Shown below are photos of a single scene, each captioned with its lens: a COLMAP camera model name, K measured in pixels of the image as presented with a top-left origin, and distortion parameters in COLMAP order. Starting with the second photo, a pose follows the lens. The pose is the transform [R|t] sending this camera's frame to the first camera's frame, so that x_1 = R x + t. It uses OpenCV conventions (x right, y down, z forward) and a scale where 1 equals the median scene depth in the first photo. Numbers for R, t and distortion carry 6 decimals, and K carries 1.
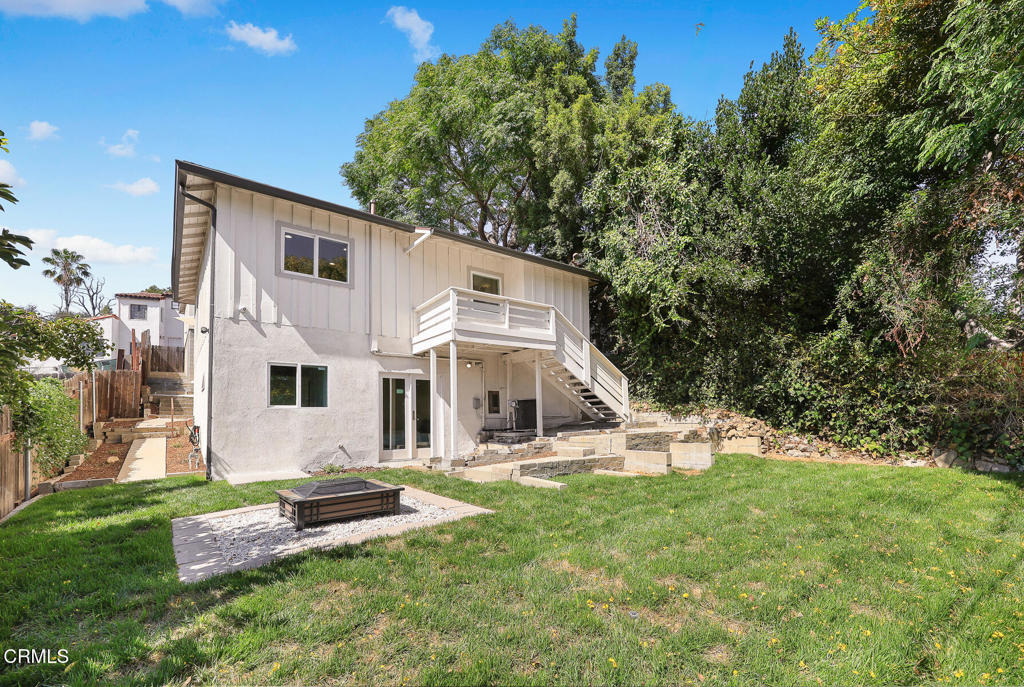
lens RADIAL K [[403.1, 0, 526.6], [0, 403.1, 387.1], [0, 0, 1]] dist [-0.002153, -0.000145]
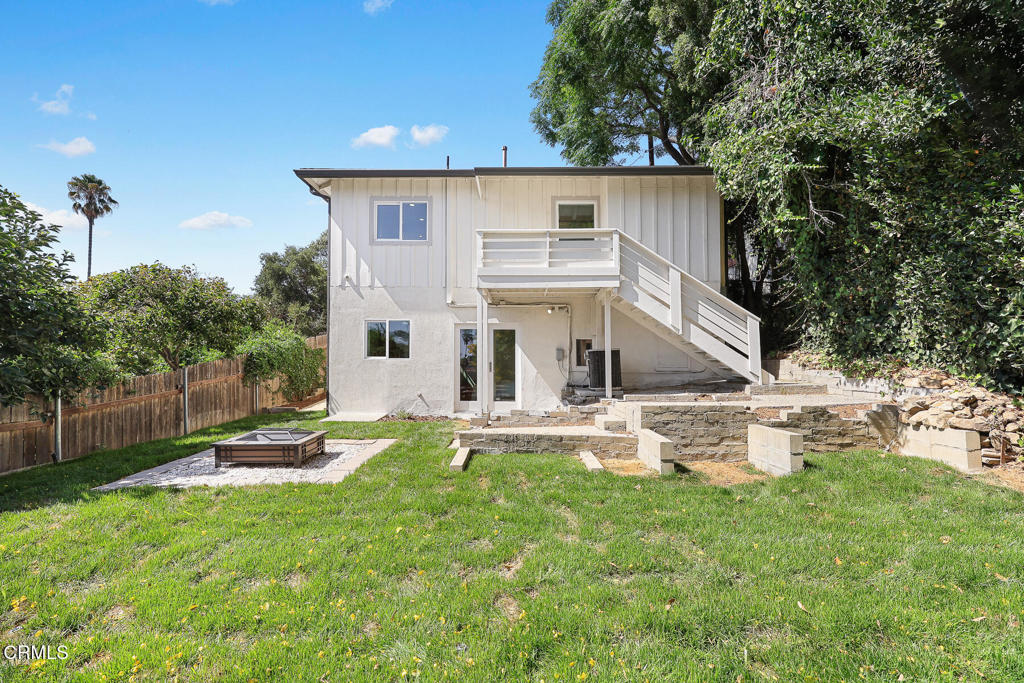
lens RADIAL K [[430.3, 0, 518.2], [0, 430.3, 345.6], [0, 0, 1]] dist [0.000527, 0.000094]
pose [[0.793752, -0.005029, -0.608221, 0.434450], [0.030314, 0.999050, 0.031300, -0.011911], [0.607486, -0.043282, 0.793150, 0.245796]]
